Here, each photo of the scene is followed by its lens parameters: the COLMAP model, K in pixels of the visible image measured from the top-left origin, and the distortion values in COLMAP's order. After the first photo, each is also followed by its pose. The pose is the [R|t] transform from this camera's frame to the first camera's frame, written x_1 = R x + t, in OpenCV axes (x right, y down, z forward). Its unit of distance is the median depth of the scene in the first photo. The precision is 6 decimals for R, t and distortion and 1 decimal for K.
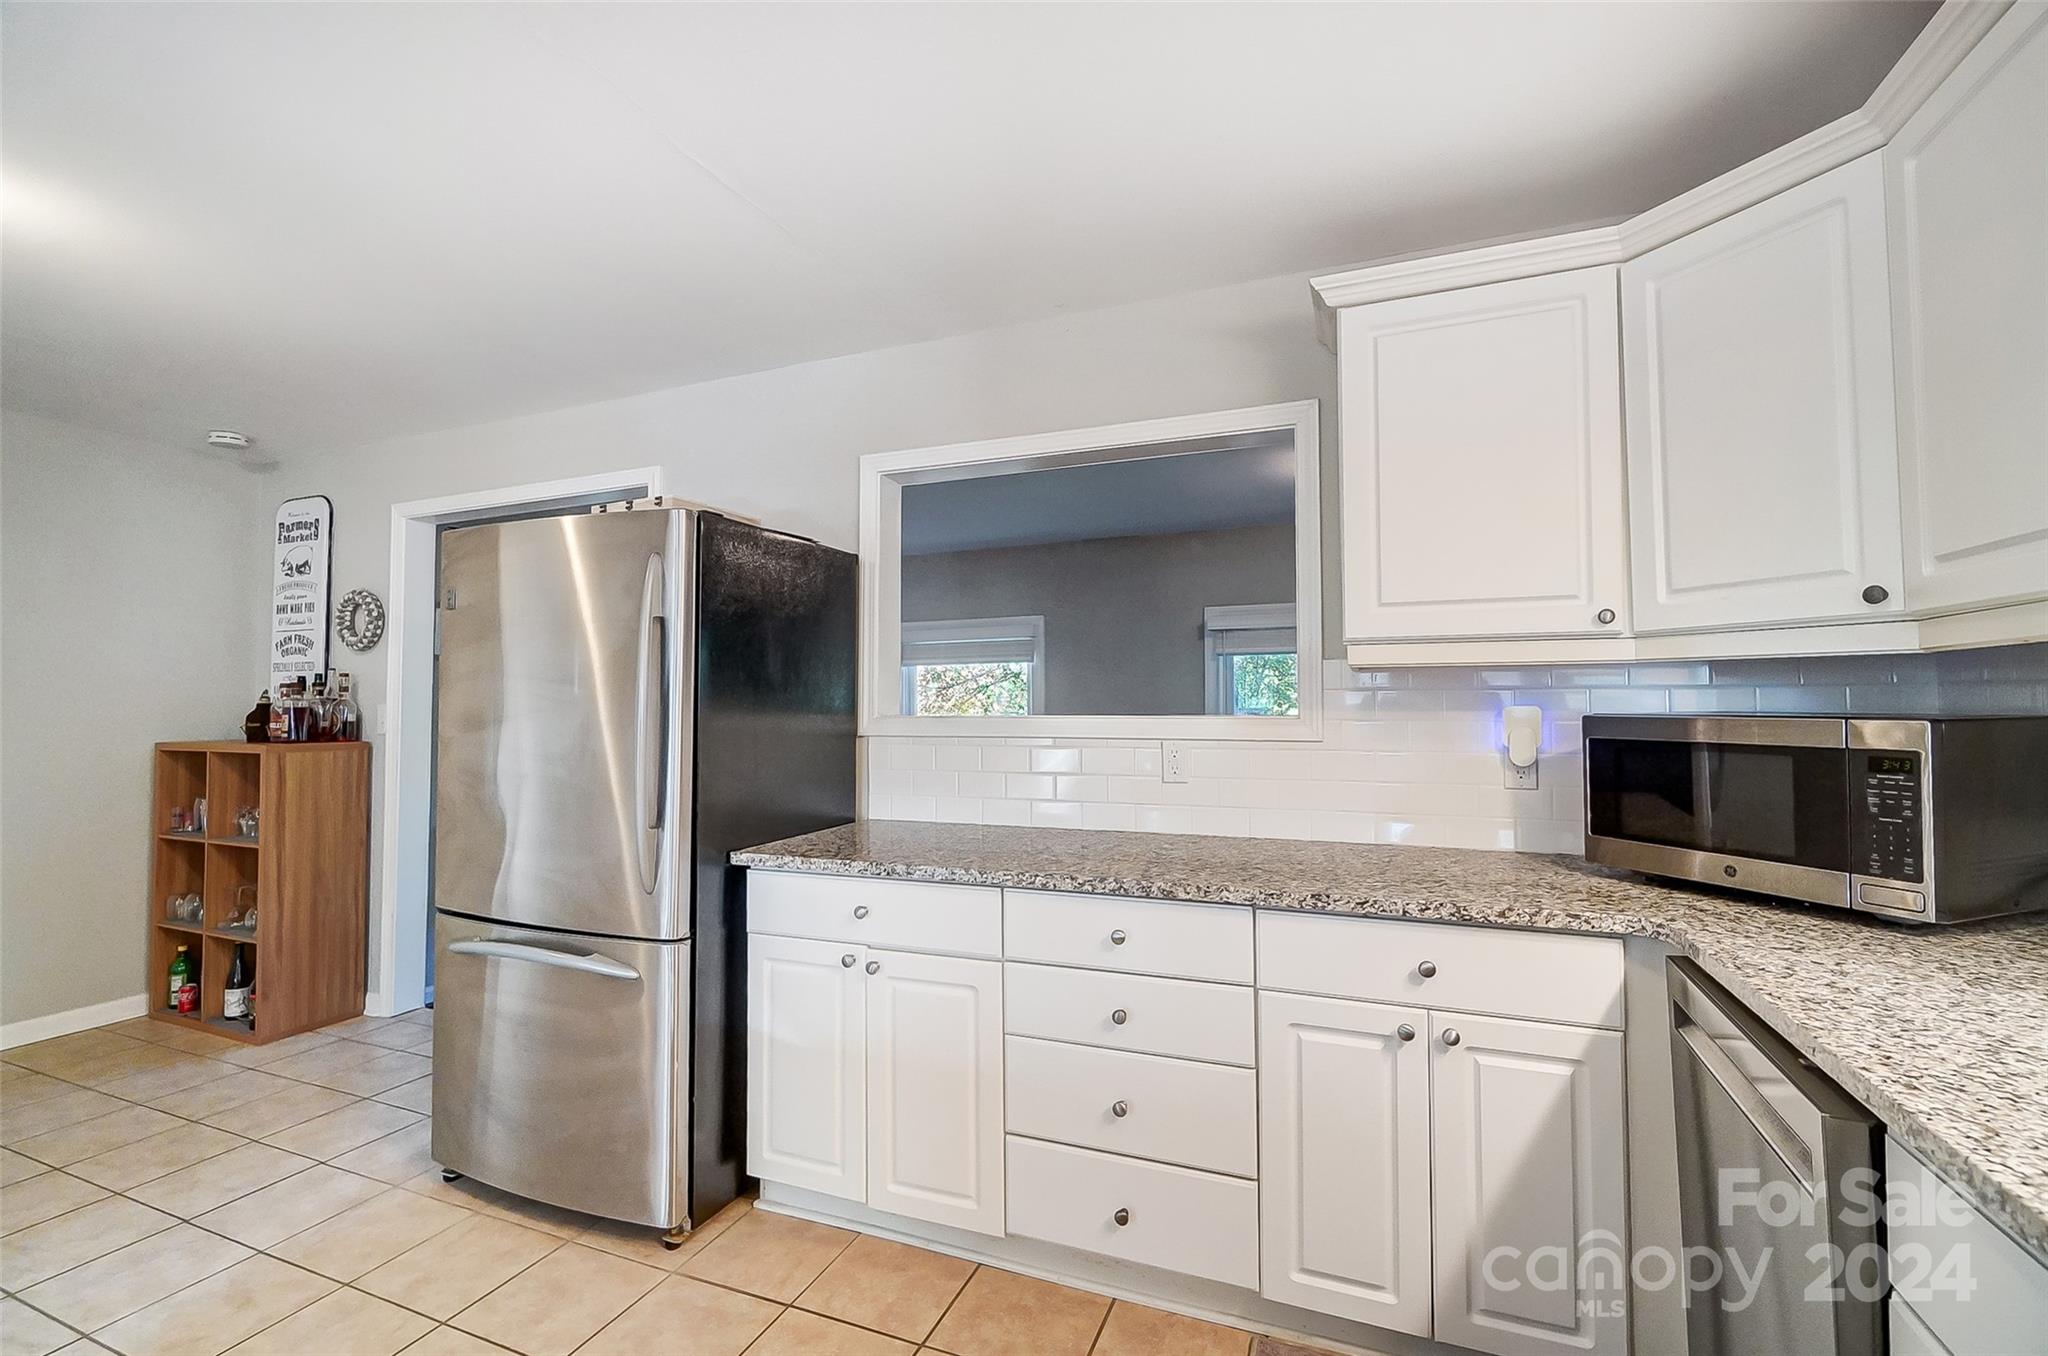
lens RADIAL K [[904.5, 0, 1024.0], [0, 904.5, 678.0], [0, 0, 1]] dist [-0.003178, -0.005478]
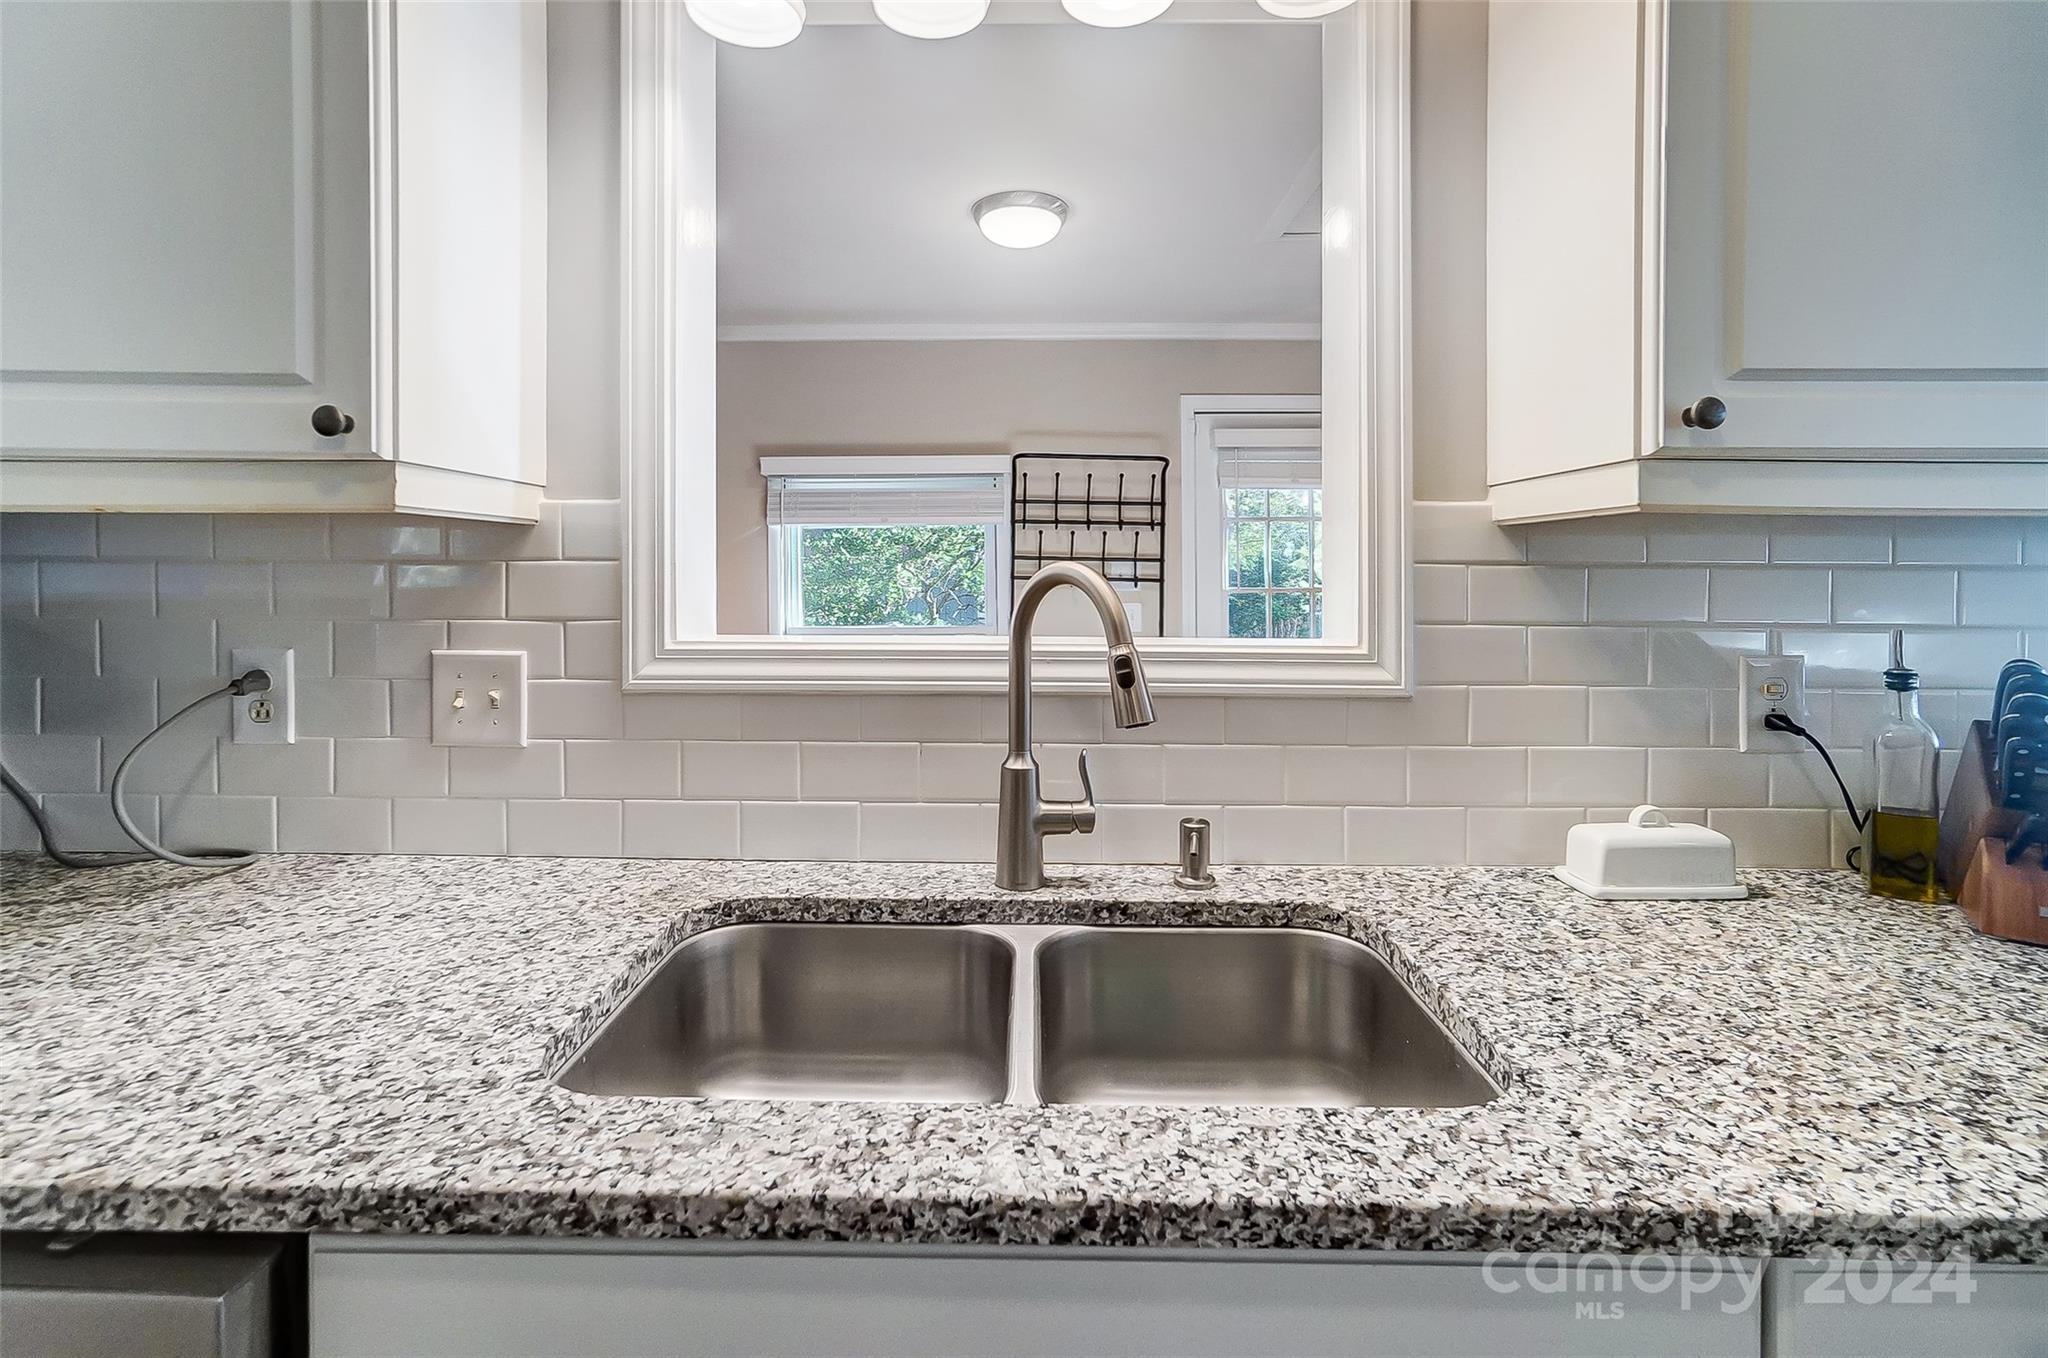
lens RADIAL K [[927.0, 0, 1016.2], [0, 927.0, 576.9], [0, 0, 1]] dist [-0.001375, -0.000146]
pose [[-0.361885, -0.005204, 0.932208, 0.046532], [-0.030930, 0.999501, -0.006427, -0.000004], [-0.931710, -0.031159, -0.361865, 0.252527]]
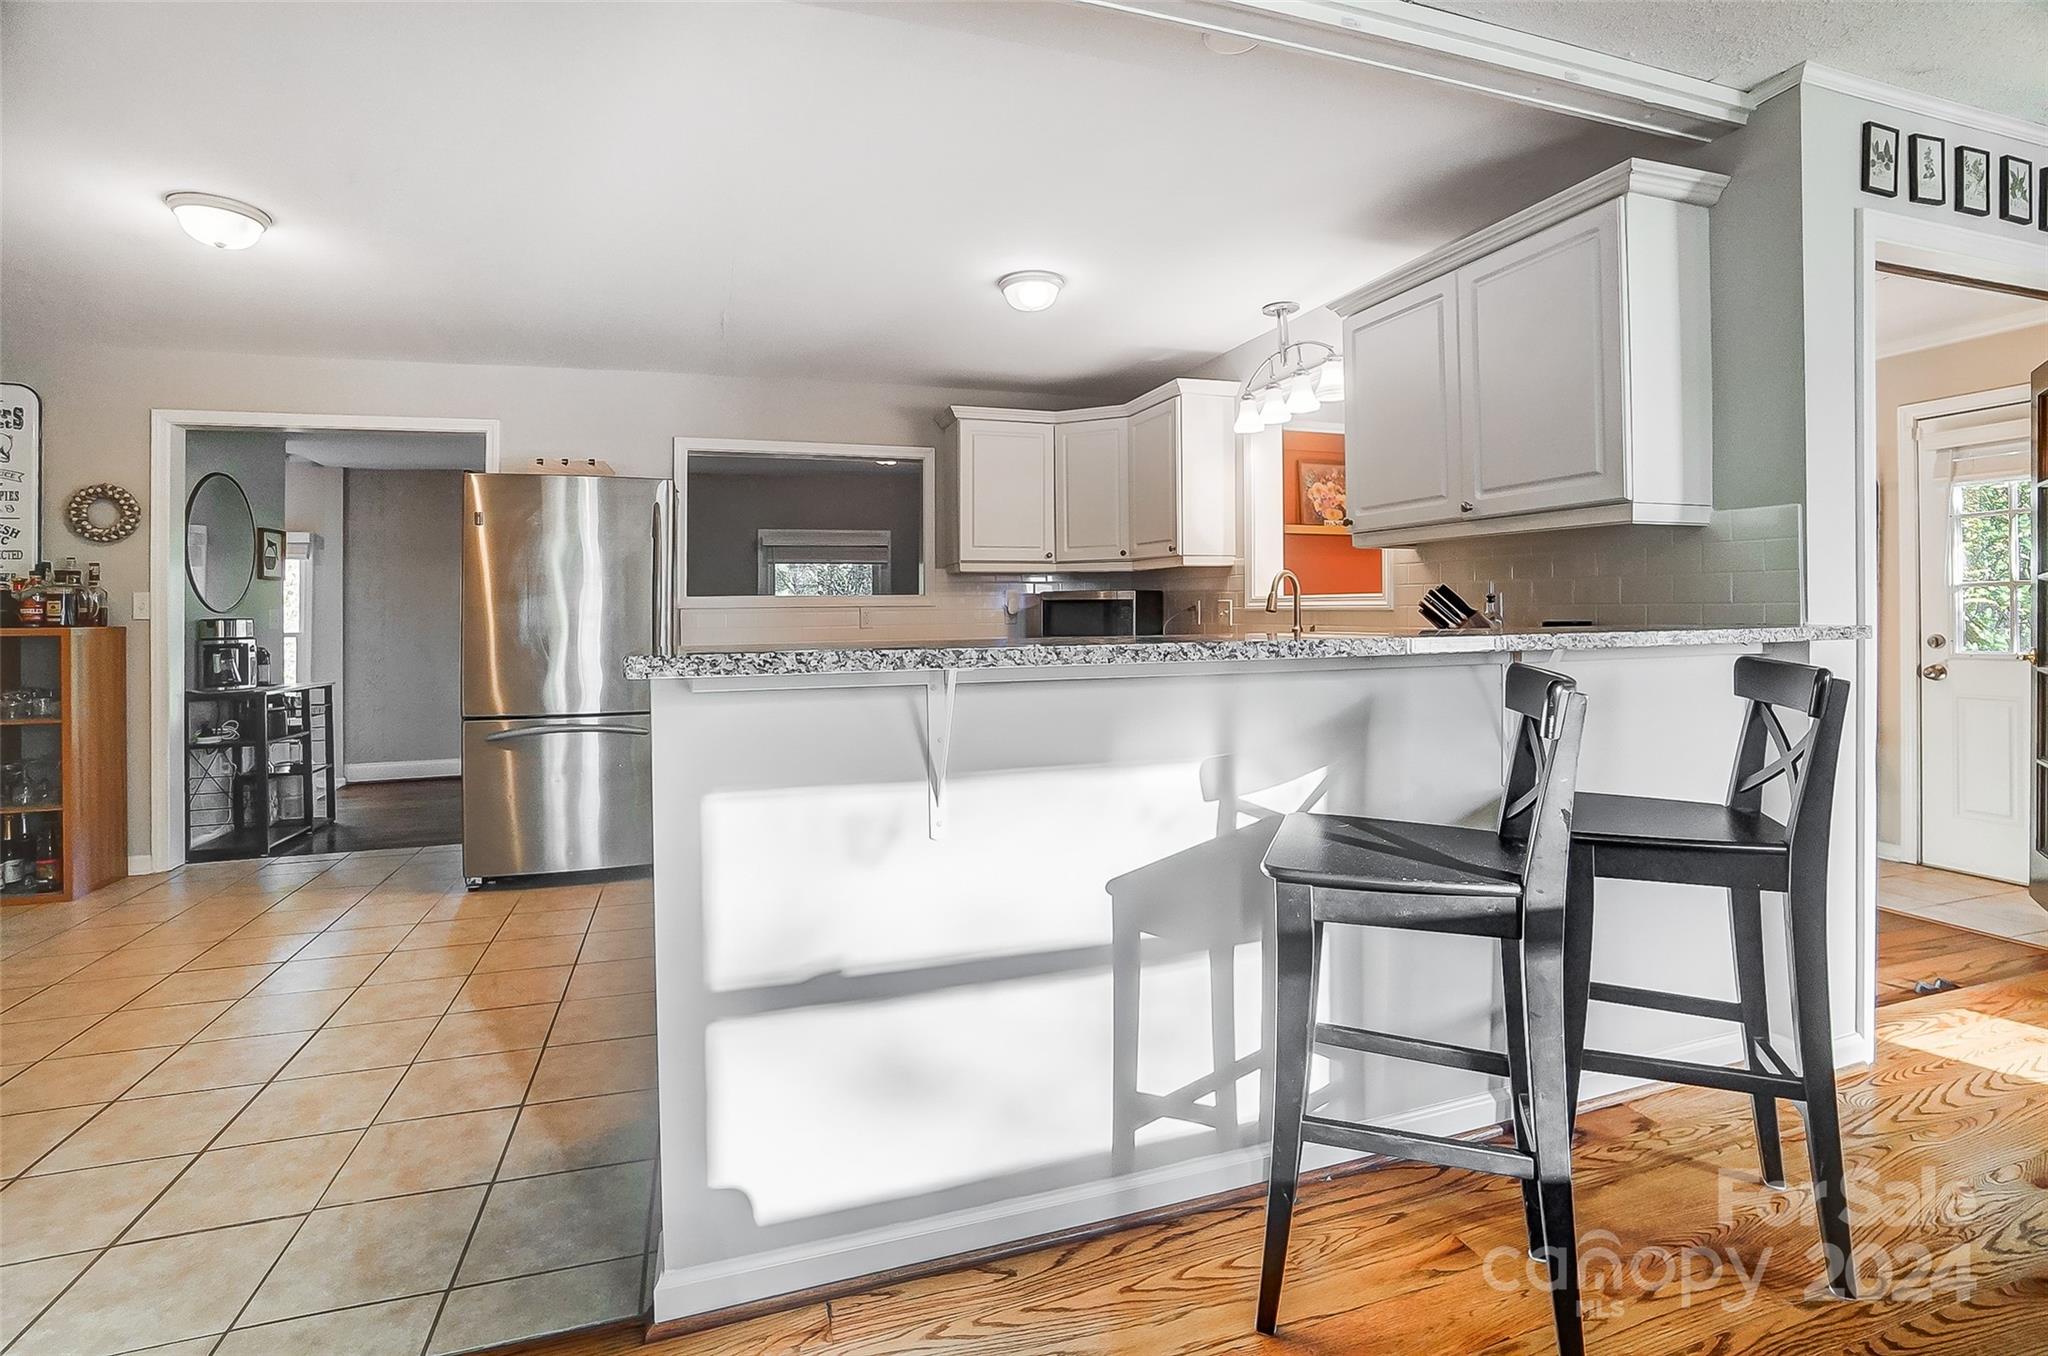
lens RADIAL K [[933.0, 0, 1010.4], [0, 933.0, 602.7], [0, 0, 1]] dist [-0.053480, 0.018801]
pose [[0.759989, -0.003447, 0.649927, -0.856389], [-0.009003, 0.999834, 0.015829, 0.021186], [-0.649874, -0.017881, 0.759831, -0.719111]]
